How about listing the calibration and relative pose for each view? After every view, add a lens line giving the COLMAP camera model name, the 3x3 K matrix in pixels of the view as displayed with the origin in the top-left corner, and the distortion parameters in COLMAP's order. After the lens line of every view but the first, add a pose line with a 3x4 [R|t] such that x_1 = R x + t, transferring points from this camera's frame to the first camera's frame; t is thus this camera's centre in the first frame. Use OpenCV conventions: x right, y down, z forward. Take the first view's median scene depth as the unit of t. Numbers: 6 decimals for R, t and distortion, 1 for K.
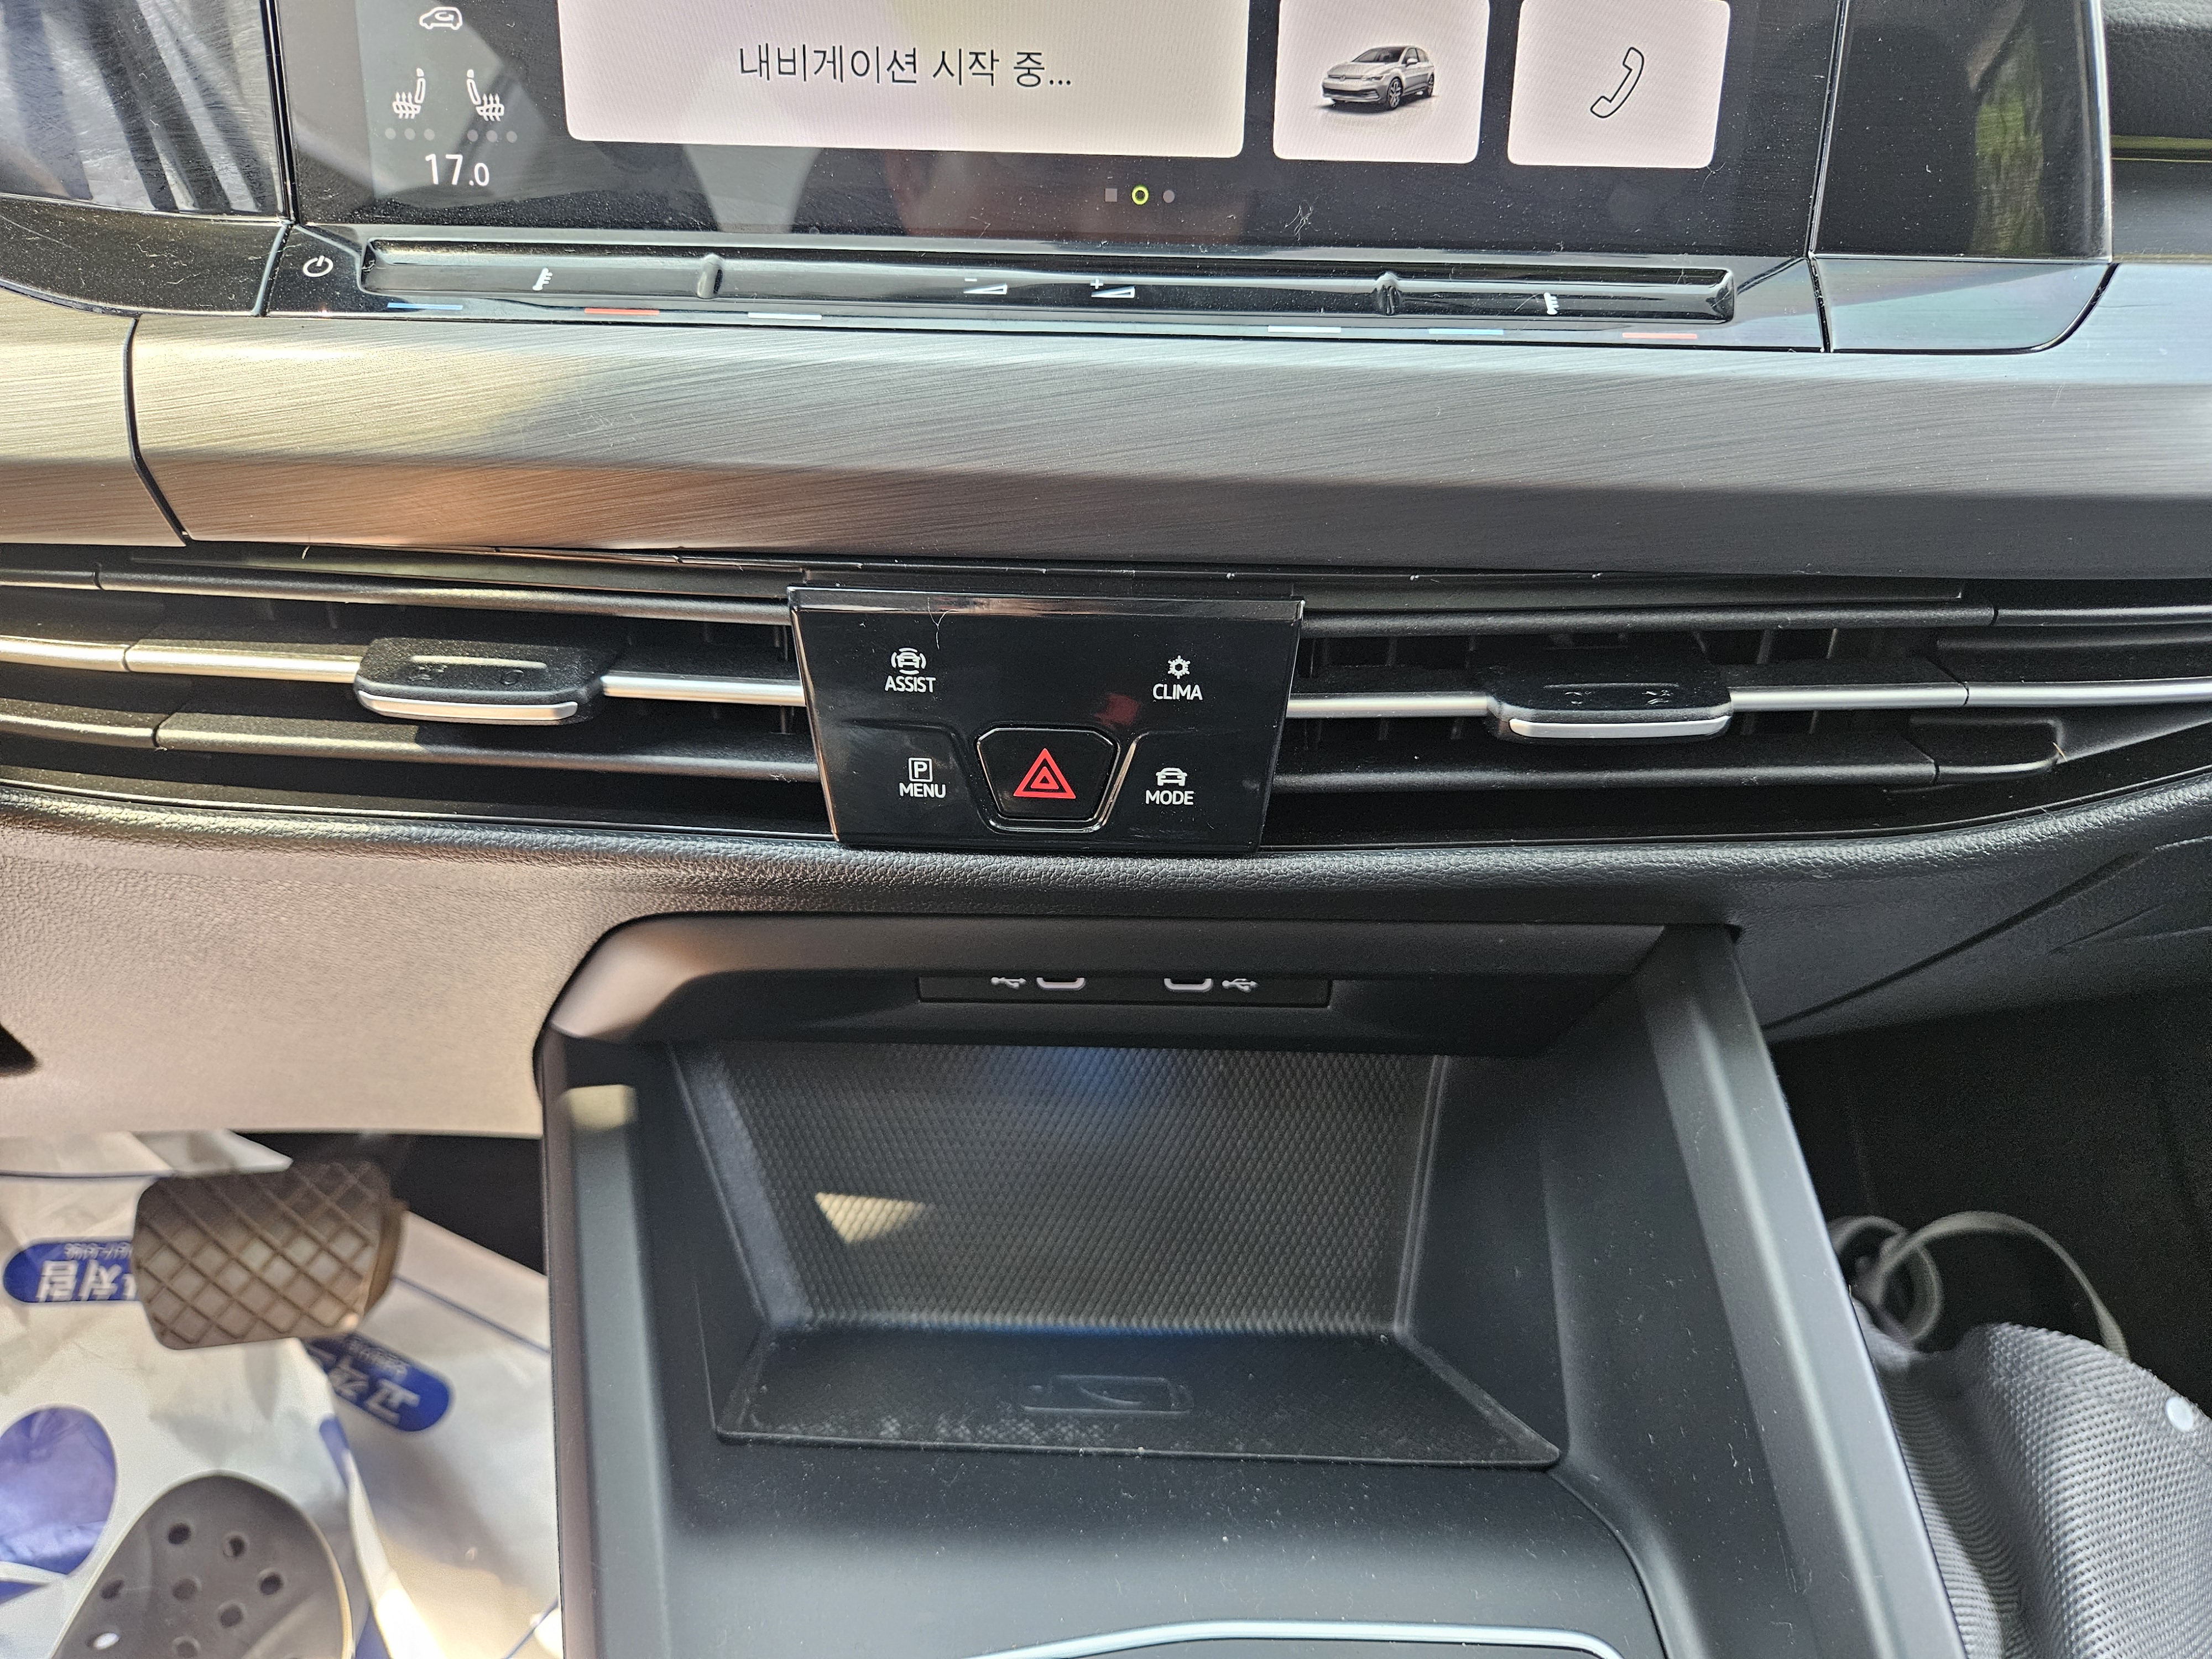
lens RADIAL K [[1459.5, 0, 1104.7], [0, 1459.5, 823.2], [0, 0, 1]] dist [-0.007190, -0.007297]
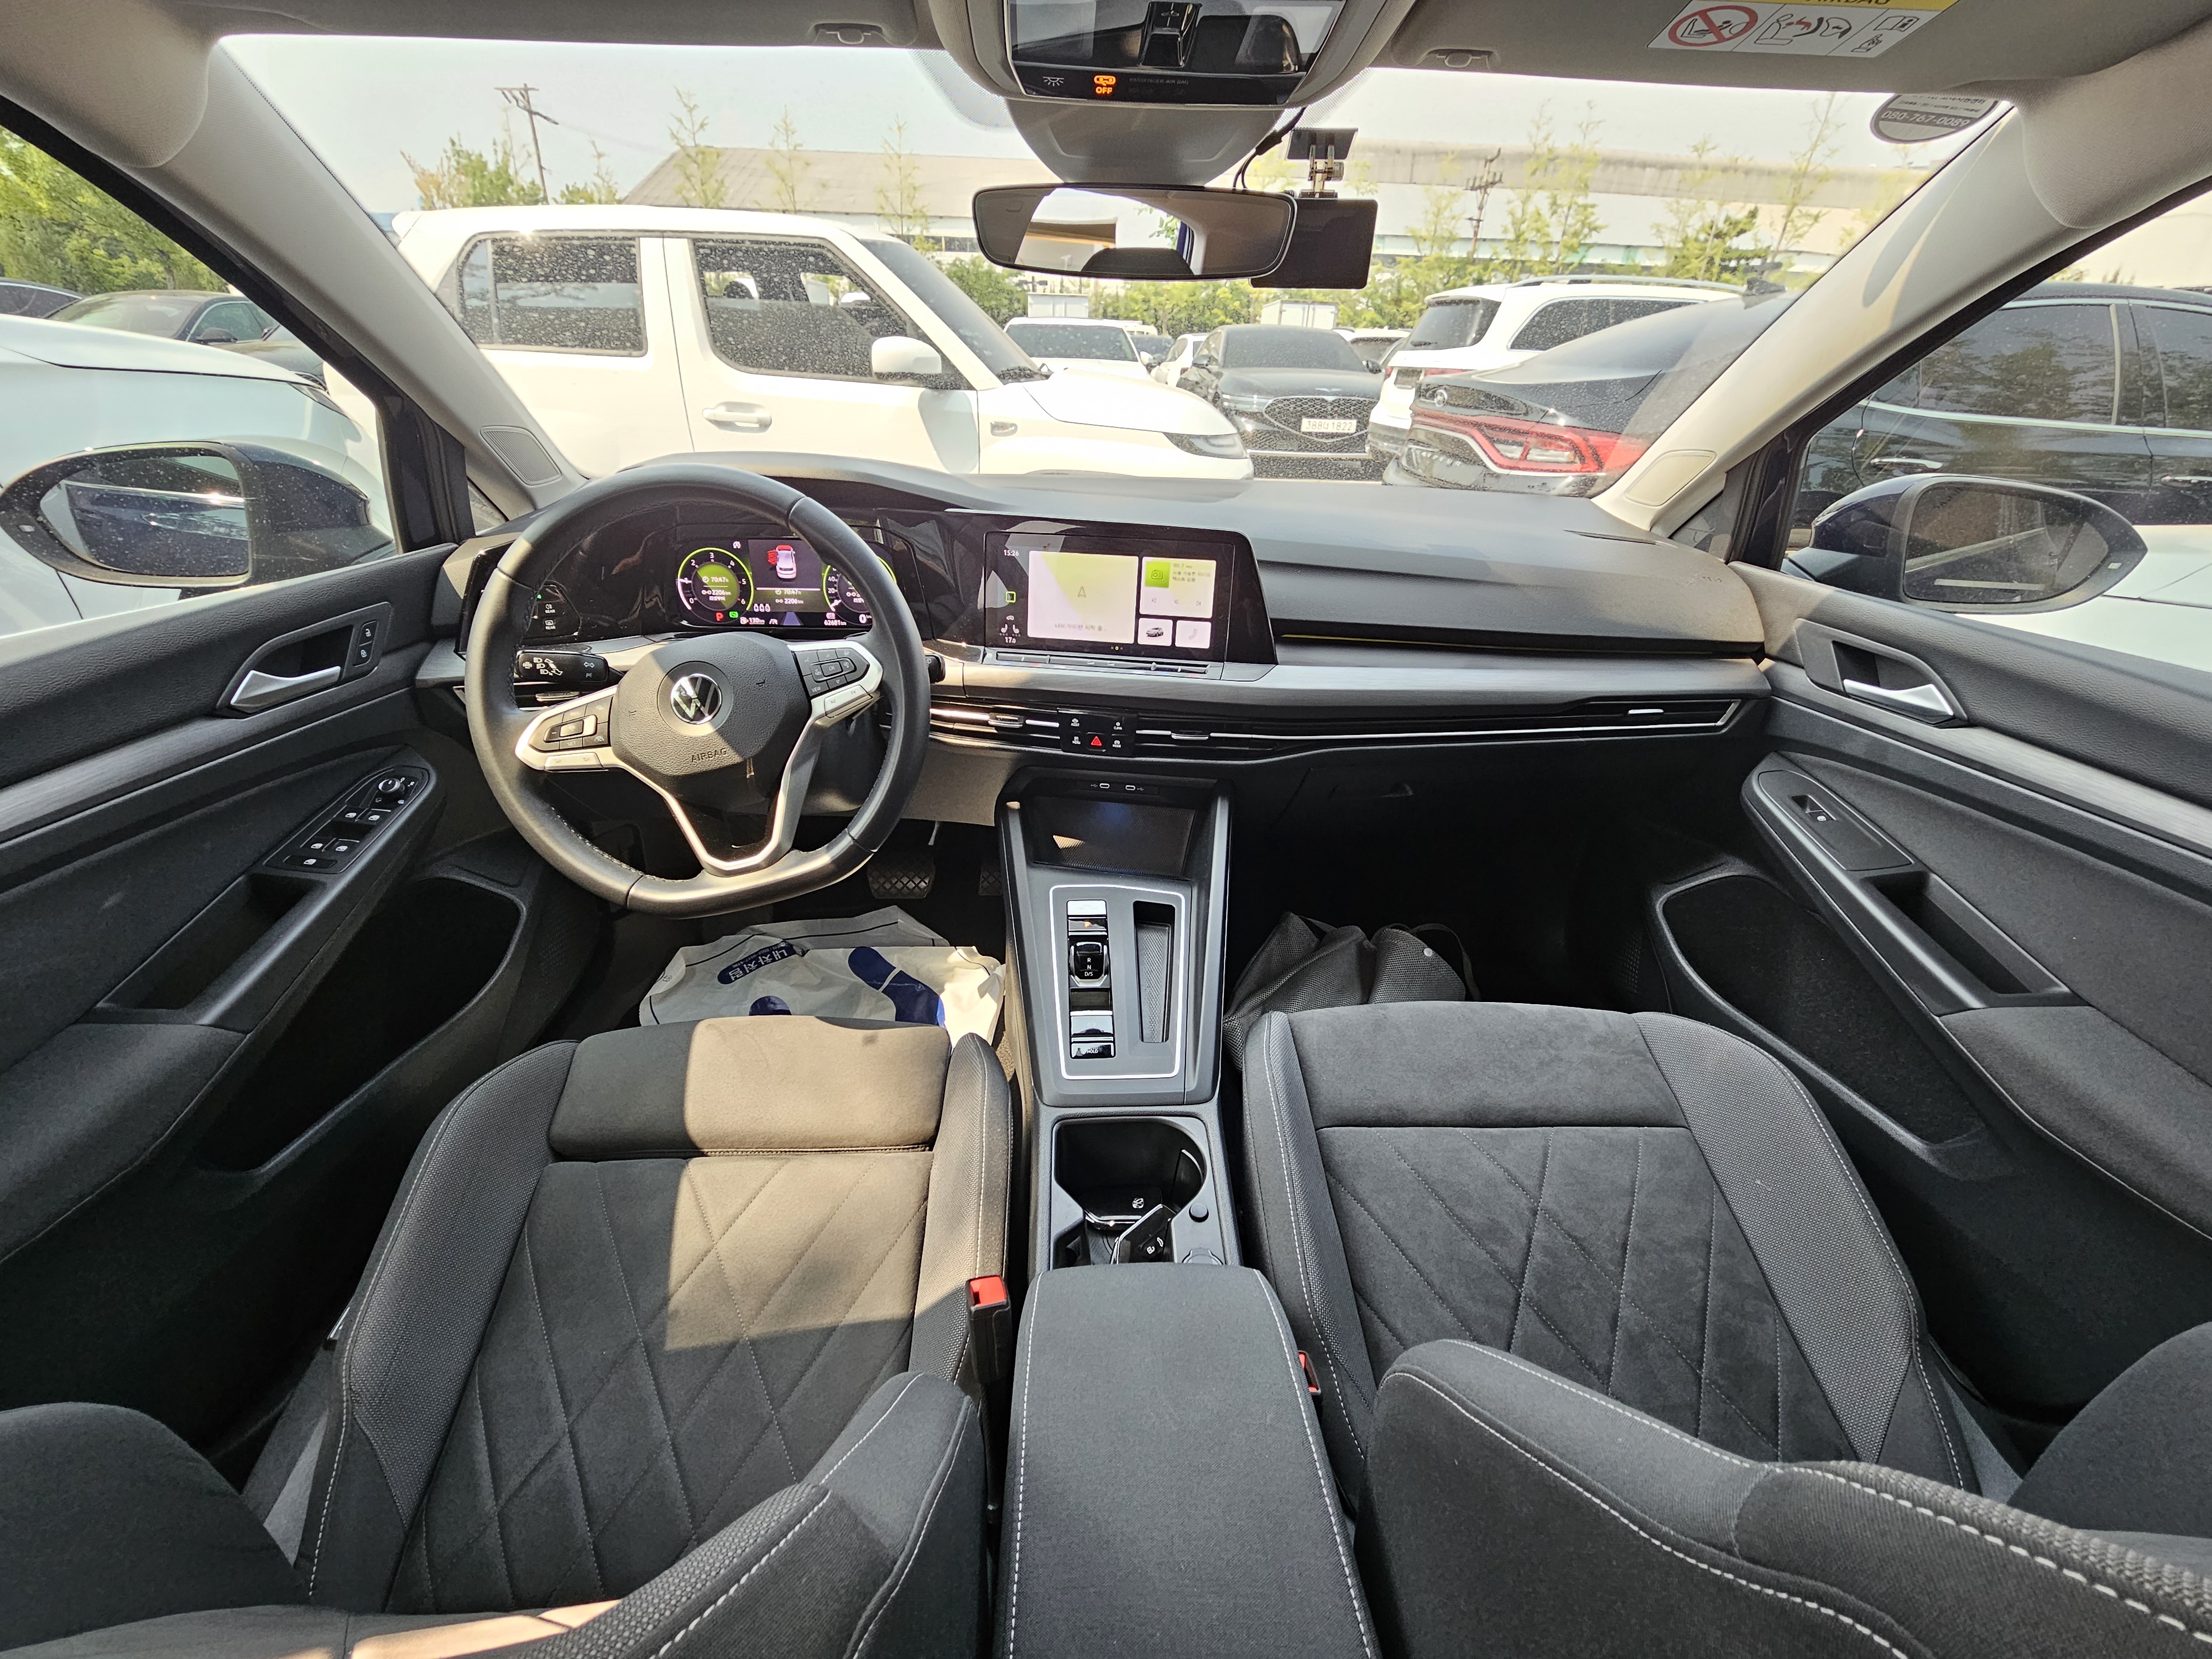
lens RADIAL K [[906.6, 0, 1102.7], [0, 906.6, 836.3], [0, 0, 1]] dist [-0.001100, -0.000423]
pose [[0.987415, 0.069953, -0.141839, 0.579385], [-0.068206, 0.997524, 0.017146, 0.312630], [0.142688, -0.007256, 0.989741, -2.890613]]
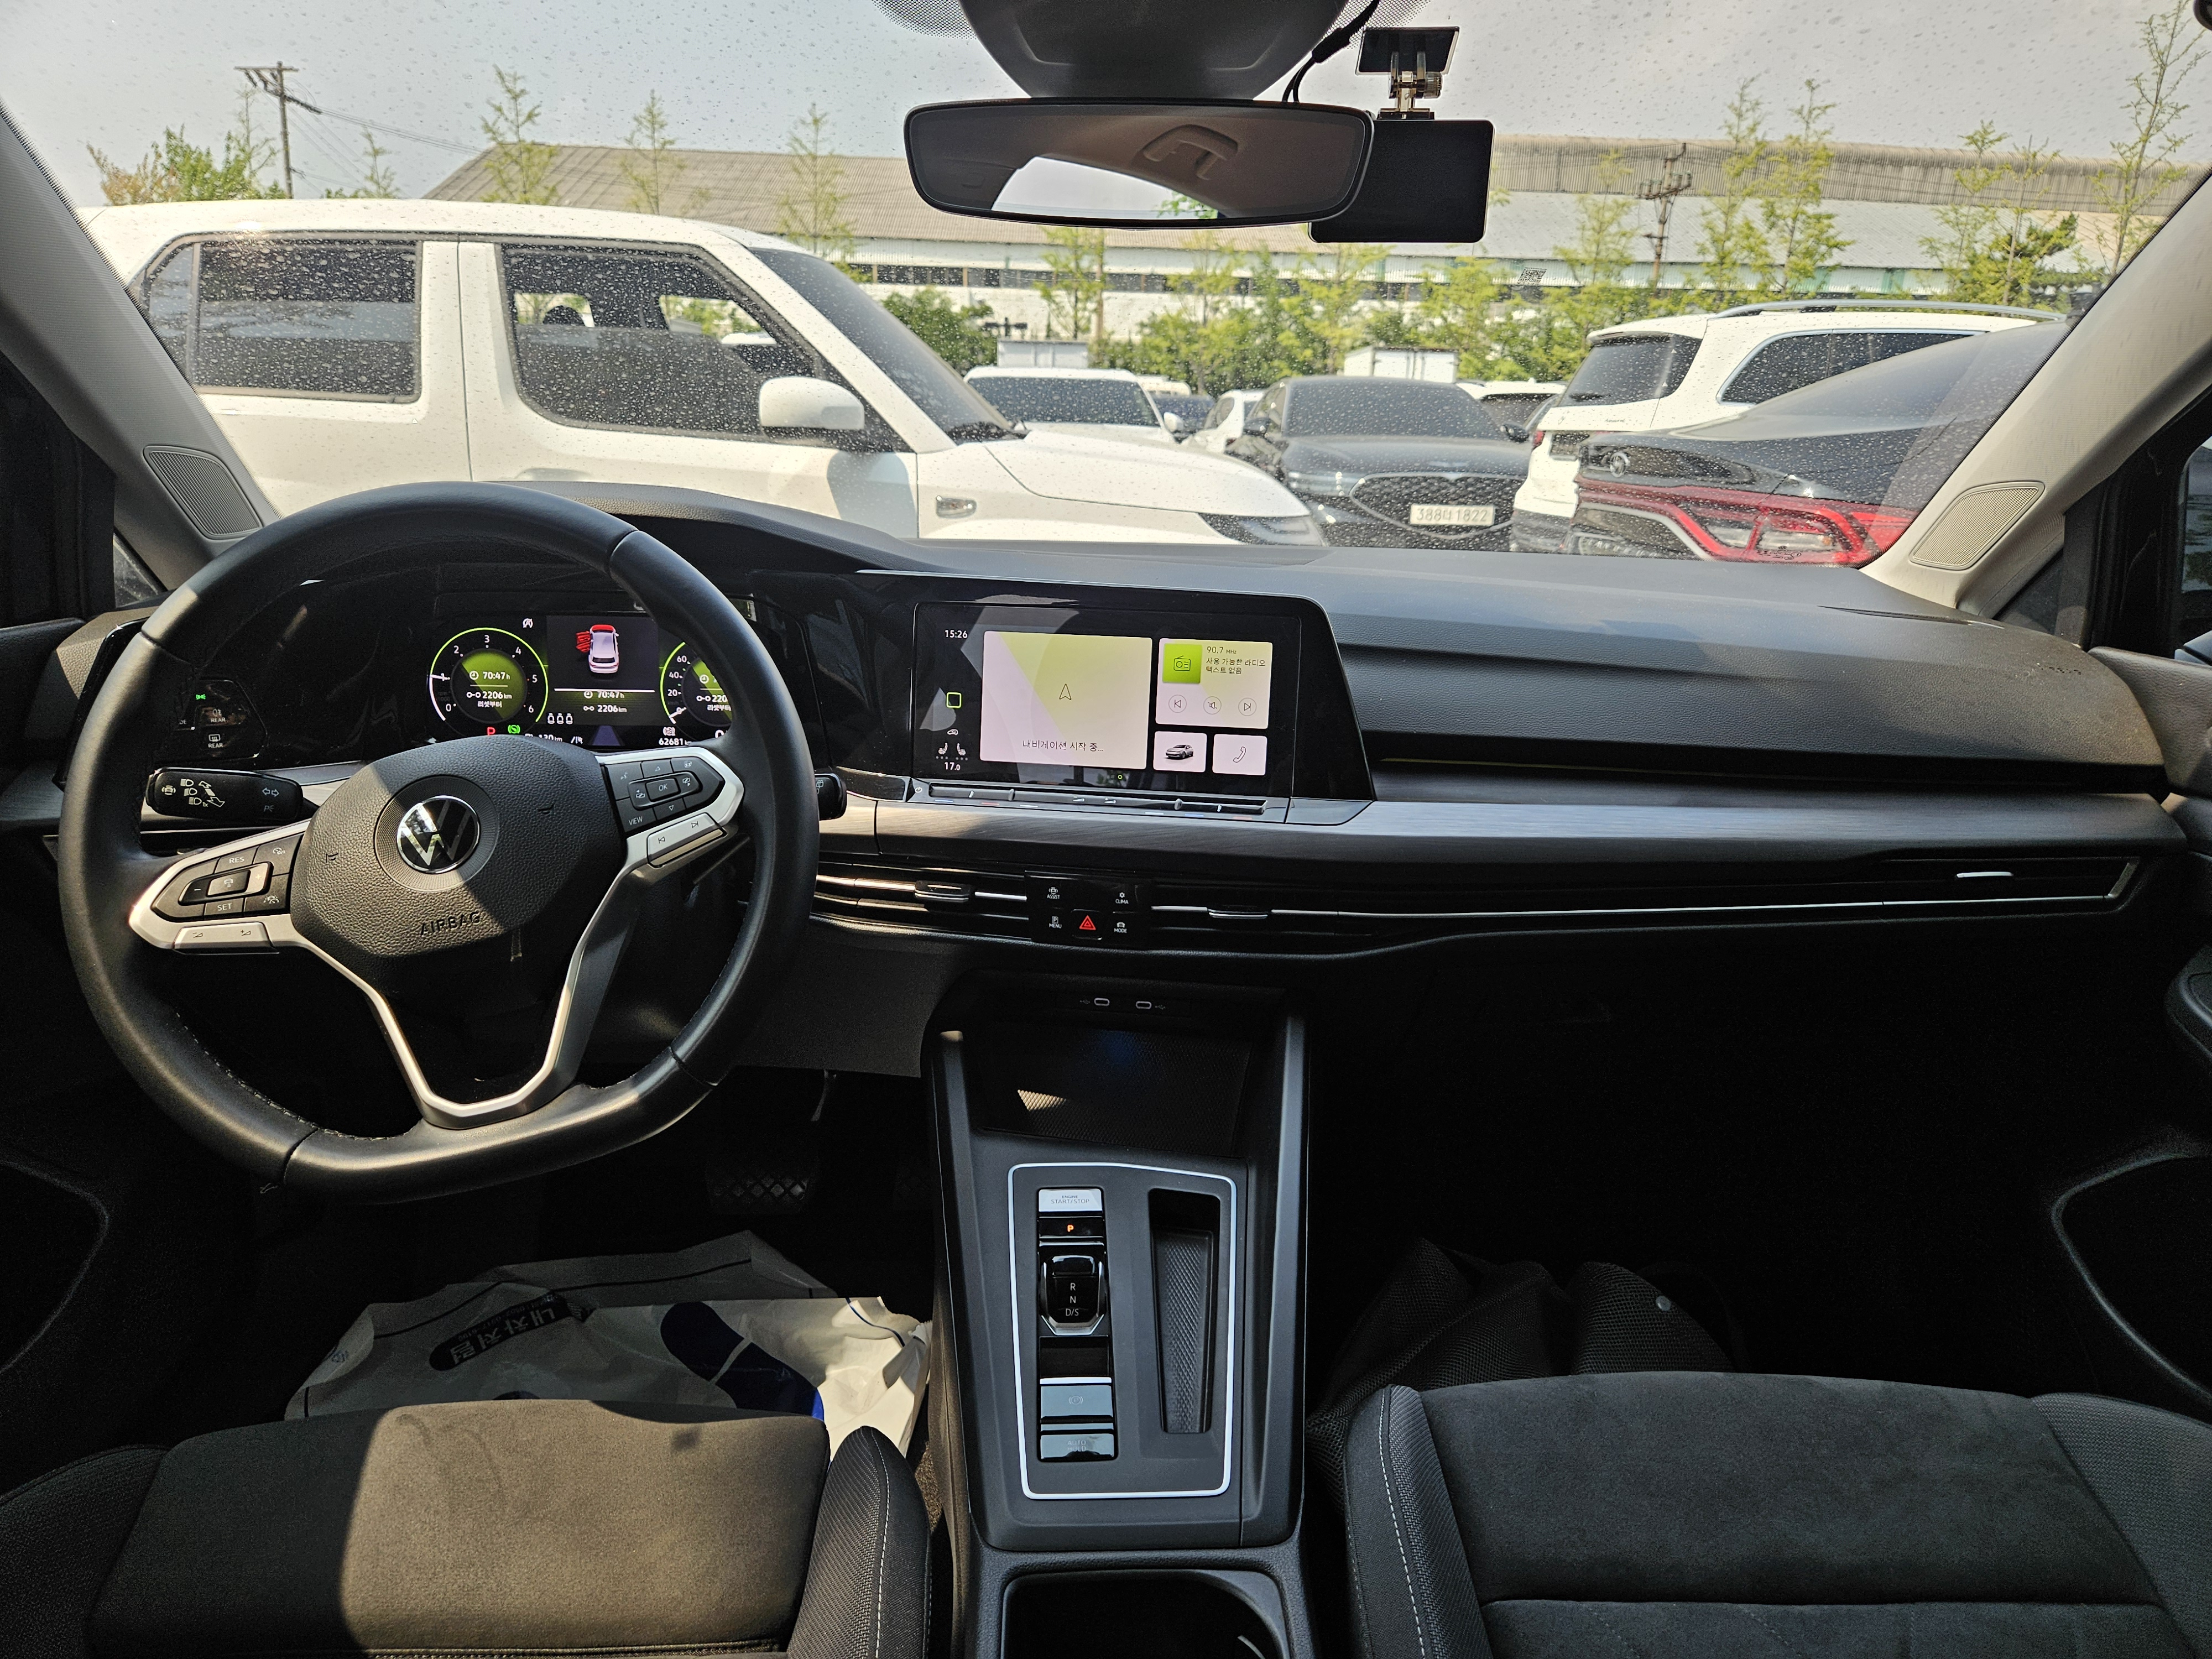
lens RADIAL K [[1477.9, 0, 1106.0], [0, 1477.9, 829.5], [0, 0, 1]] dist [0.060851, -0.049478]
pose [[0.987082, 0.035464, -0.156242, 0.625308], [-0.067258, 0.976826, -0.203193, 0.527075], [0.145415, 0.211077, 0.966592, -2.874994]]
